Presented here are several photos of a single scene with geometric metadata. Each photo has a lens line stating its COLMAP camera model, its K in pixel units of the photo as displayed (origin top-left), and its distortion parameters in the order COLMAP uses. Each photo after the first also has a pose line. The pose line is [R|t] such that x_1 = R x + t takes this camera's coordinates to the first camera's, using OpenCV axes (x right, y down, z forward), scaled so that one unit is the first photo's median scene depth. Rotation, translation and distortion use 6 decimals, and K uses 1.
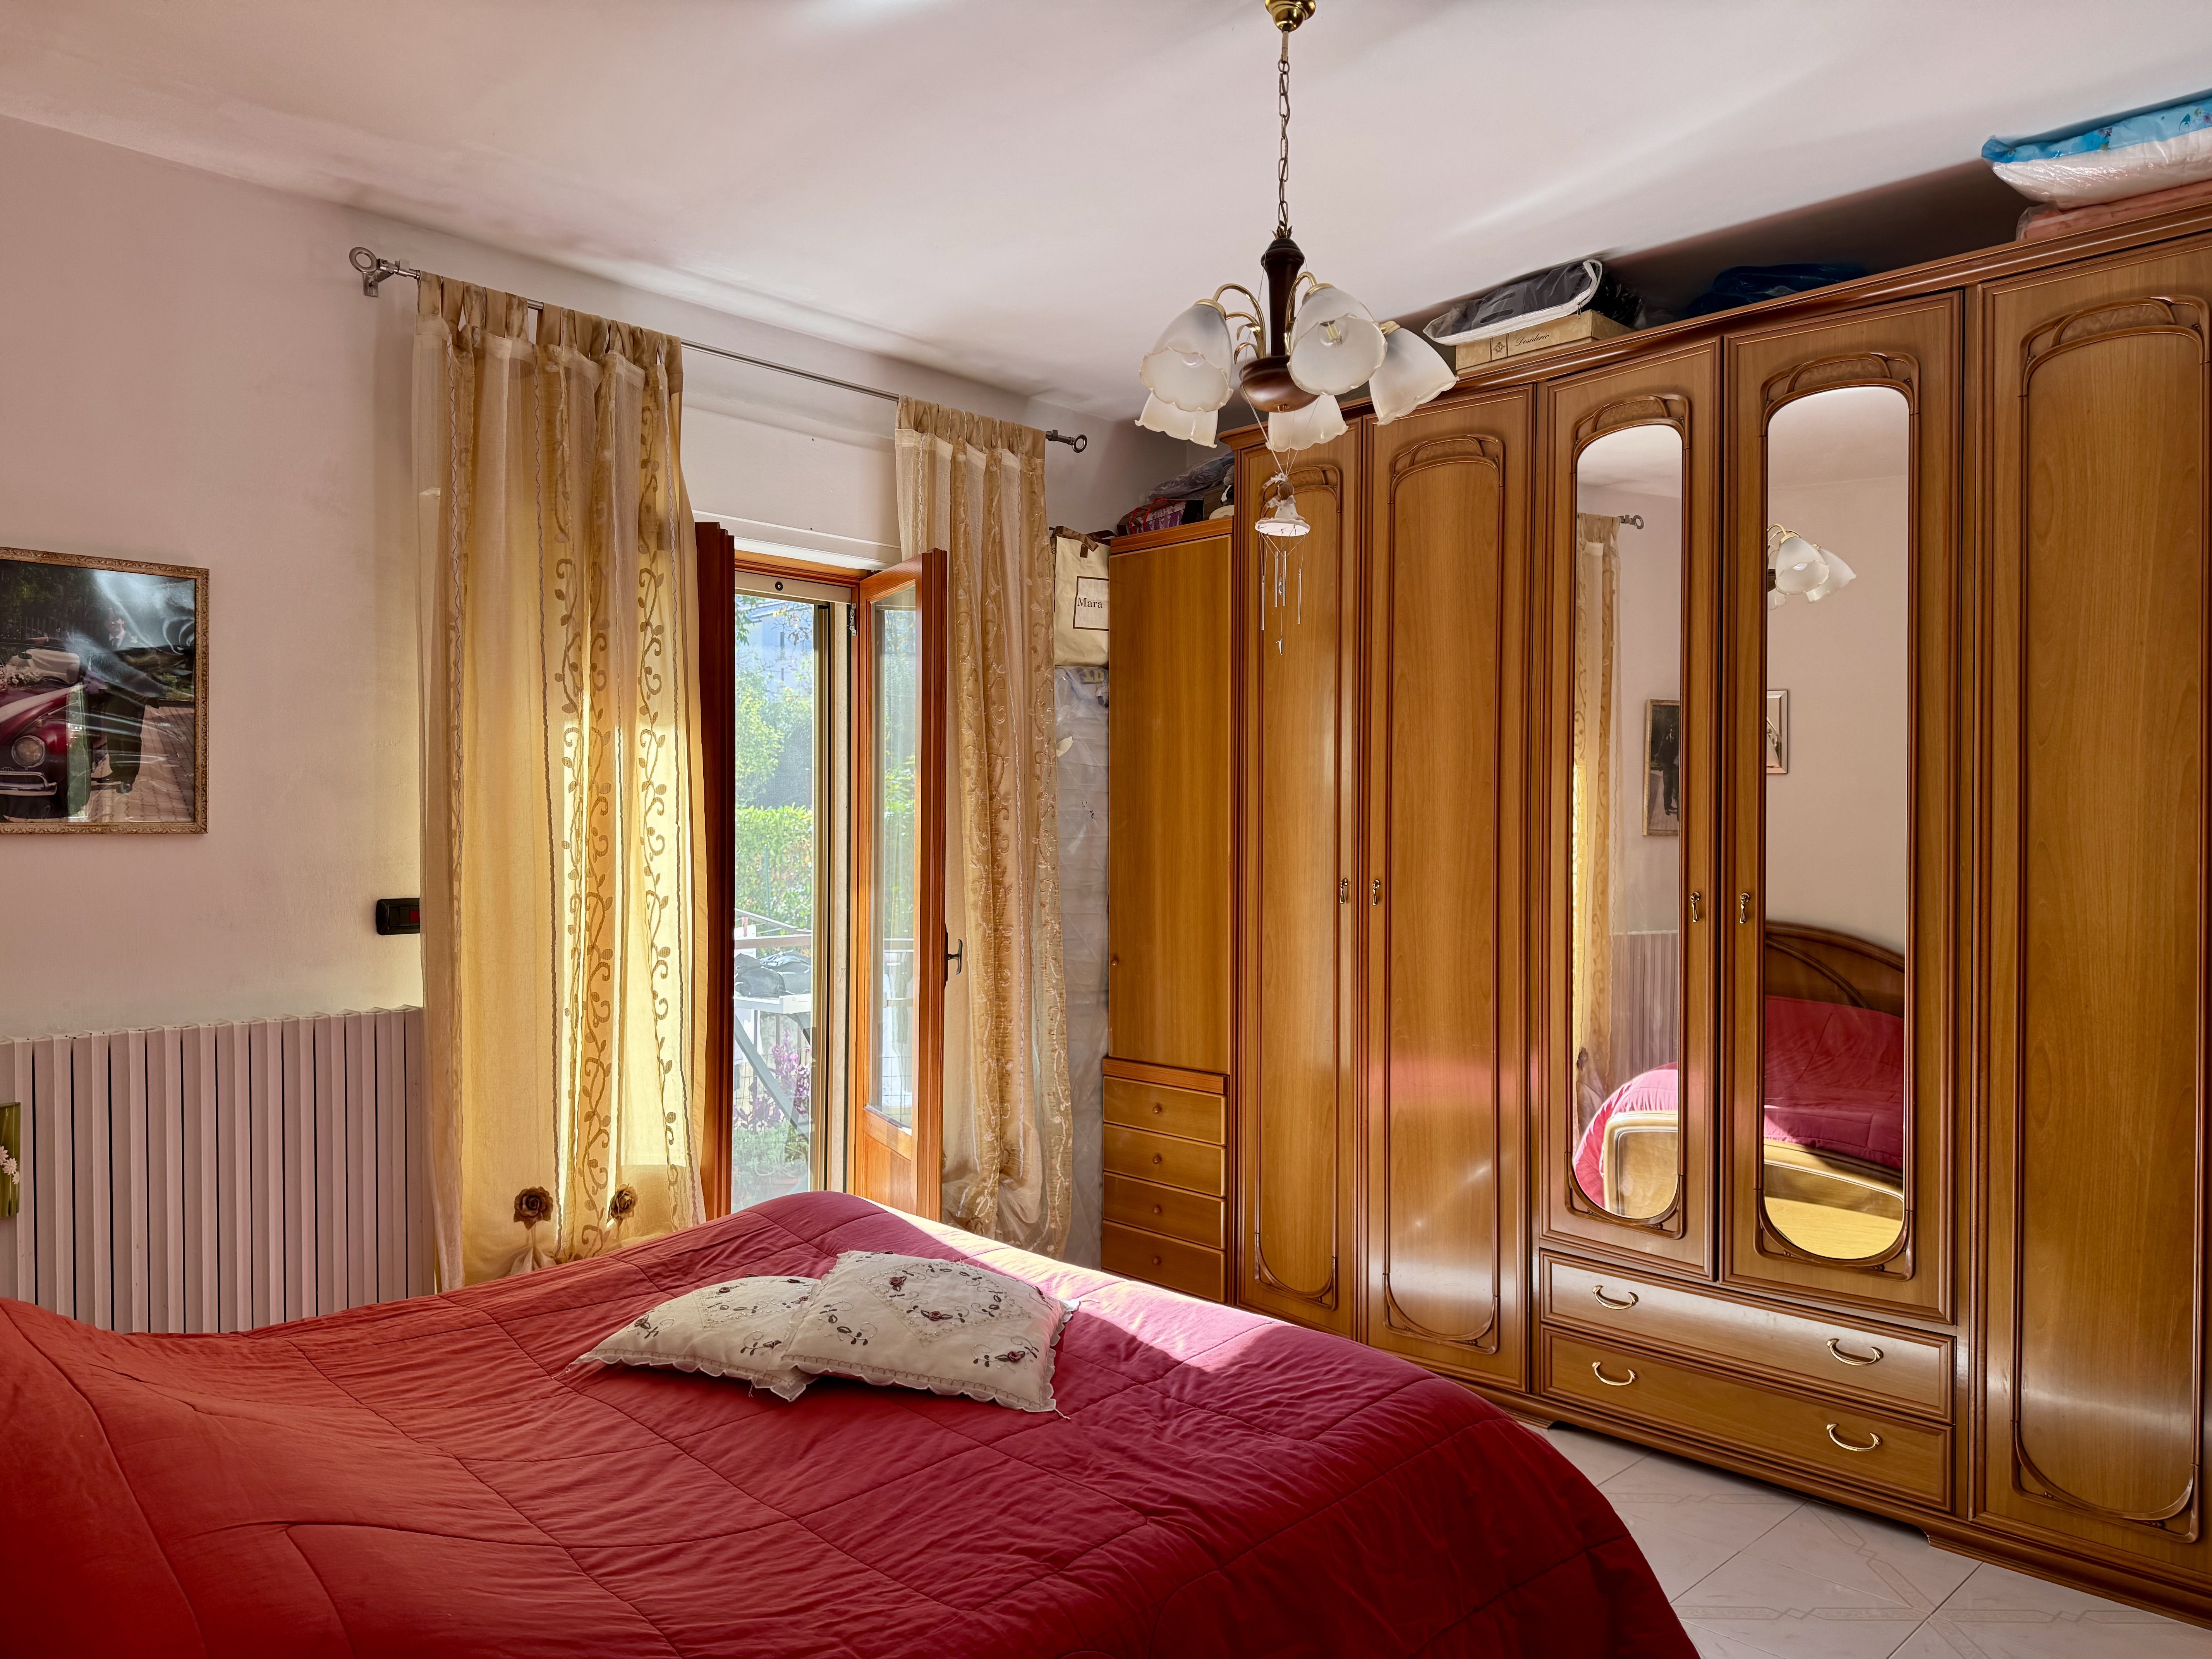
lens RADIAL K [[1529.3, 0, 1103.7], [0, 1529.3, 839.6], [0, 0, 1]] dist [0.053741, -0.066092]
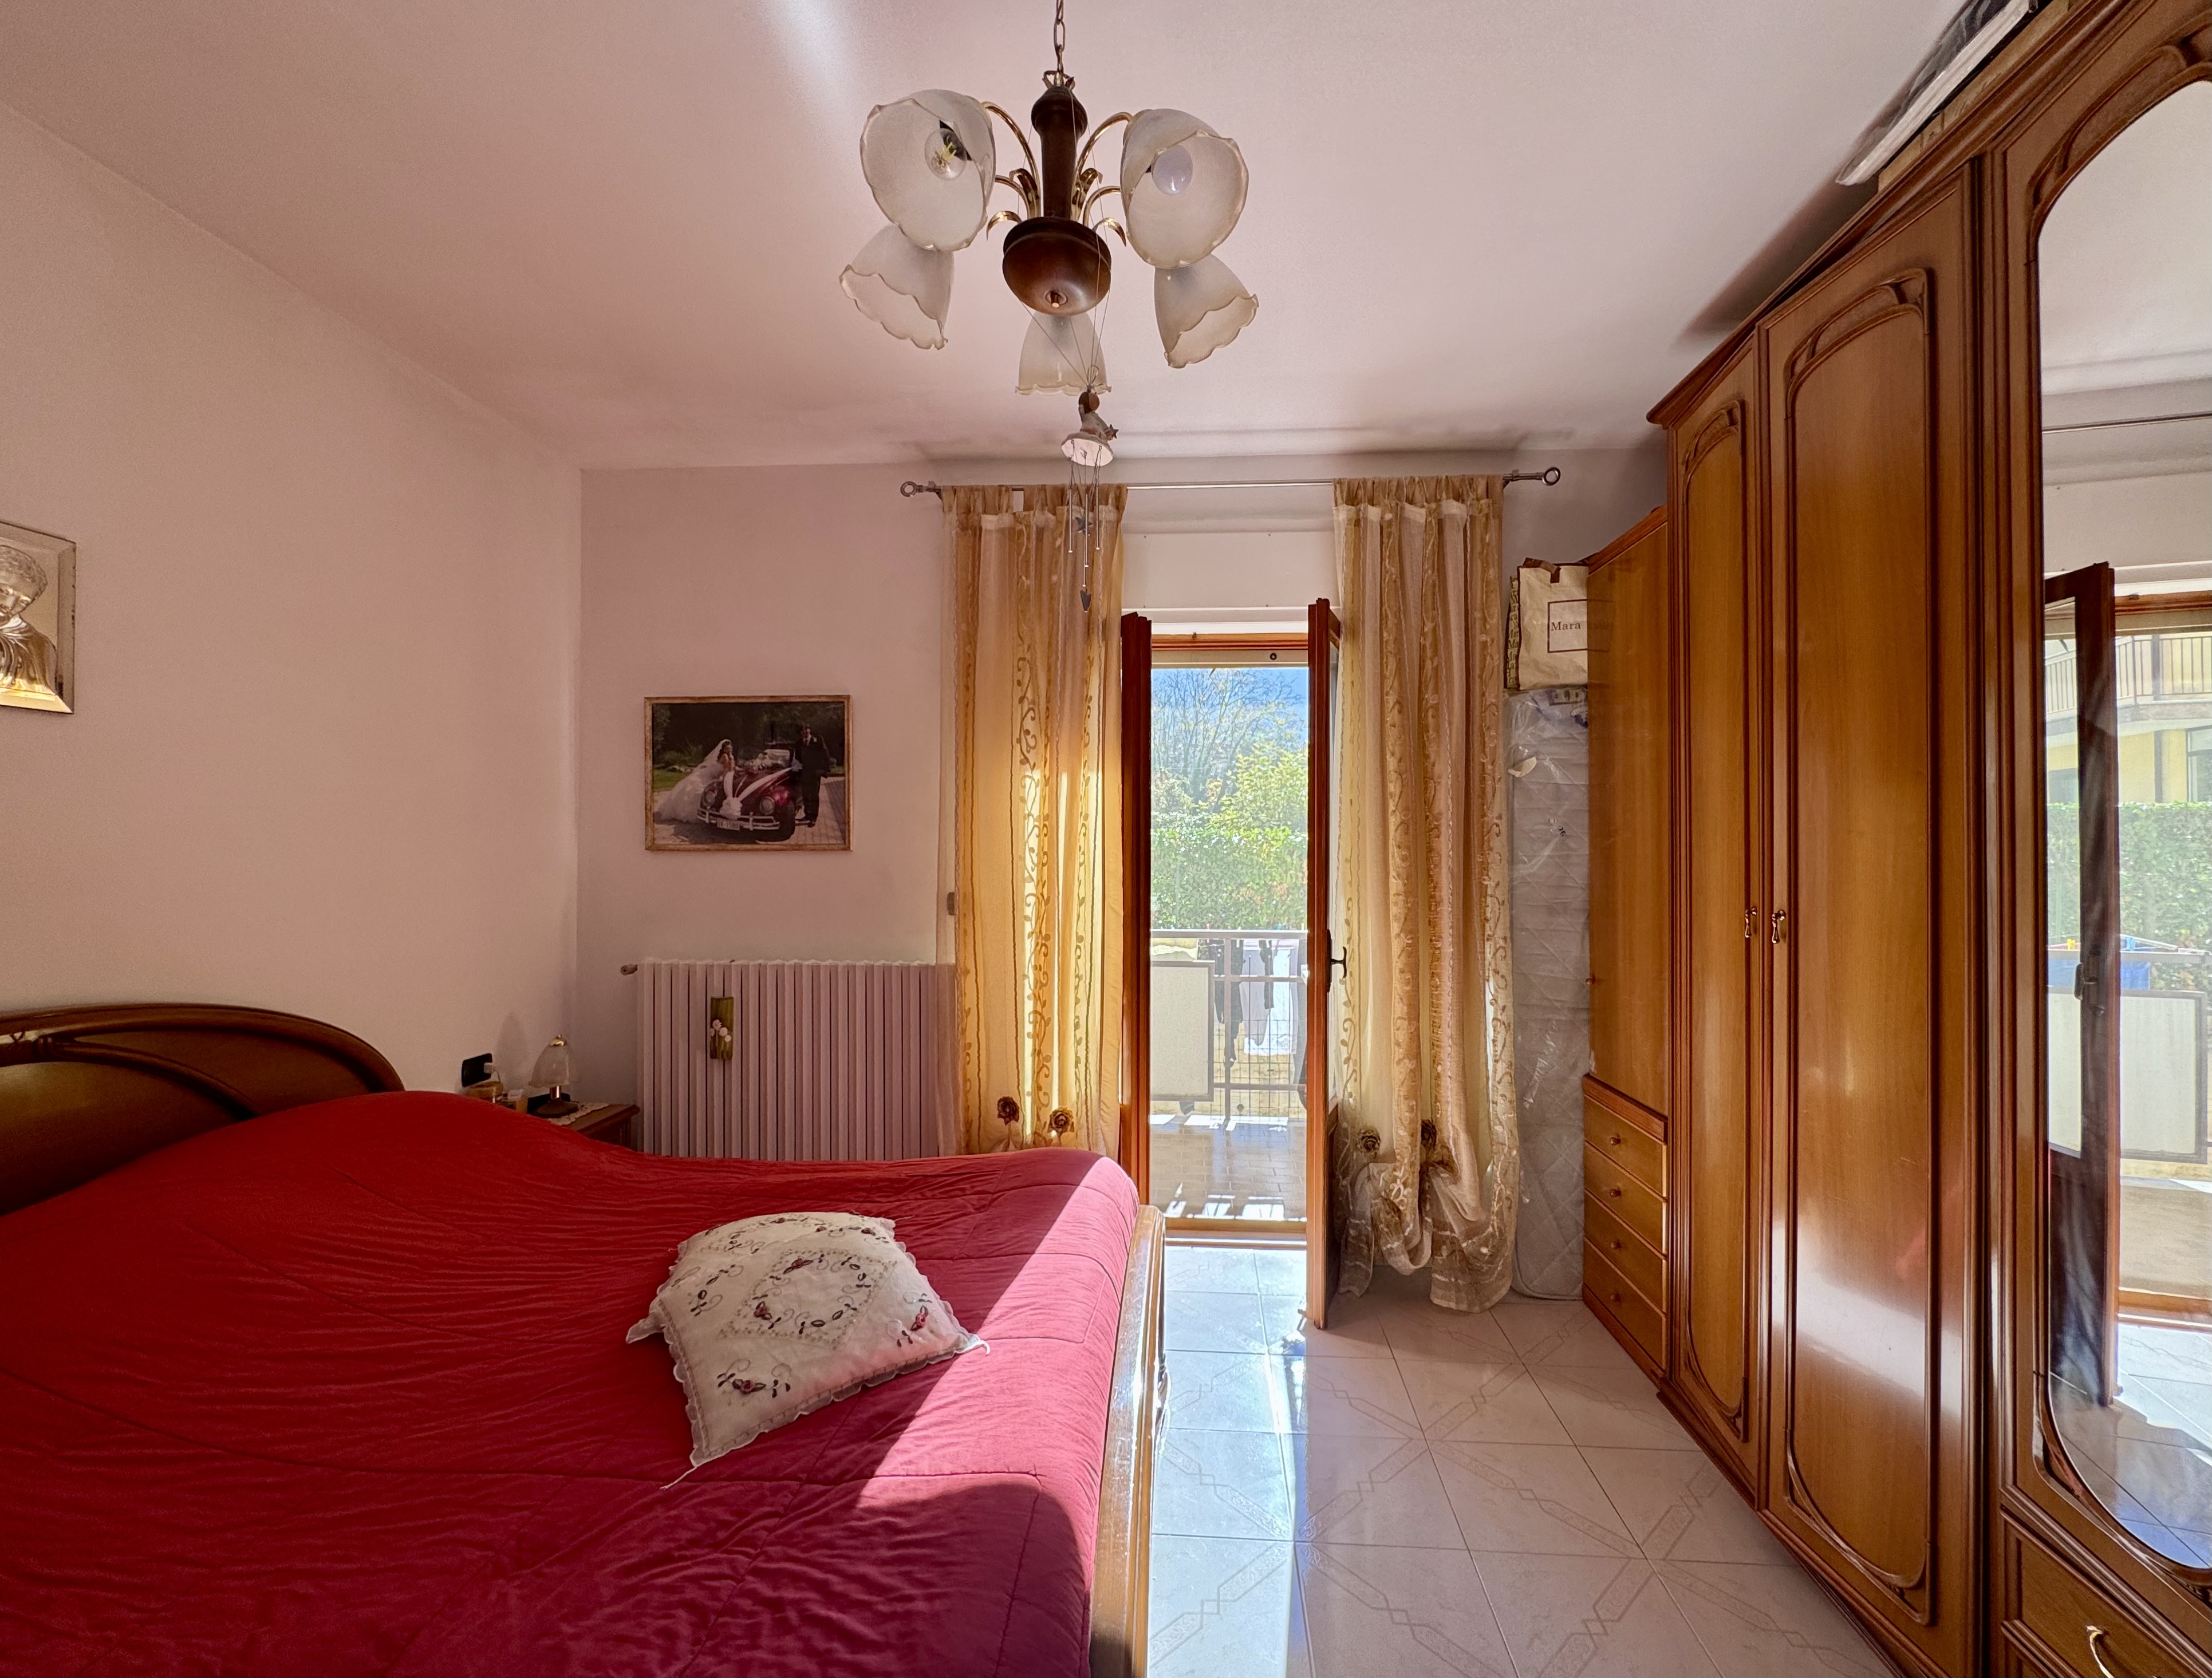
lens RADIAL K [[923.8, 0, 1106.6], [0, 923.8, 834.5], [0, 0, 1]] dist [-0.000679, 0.000465]
pose [[0.663135, -0.013188, -0.748384, 0.330107], [-0.004671, 0.999752, -0.021757, -0.000350], [0.748485, 0.017923, 0.662909, 0.481636]]
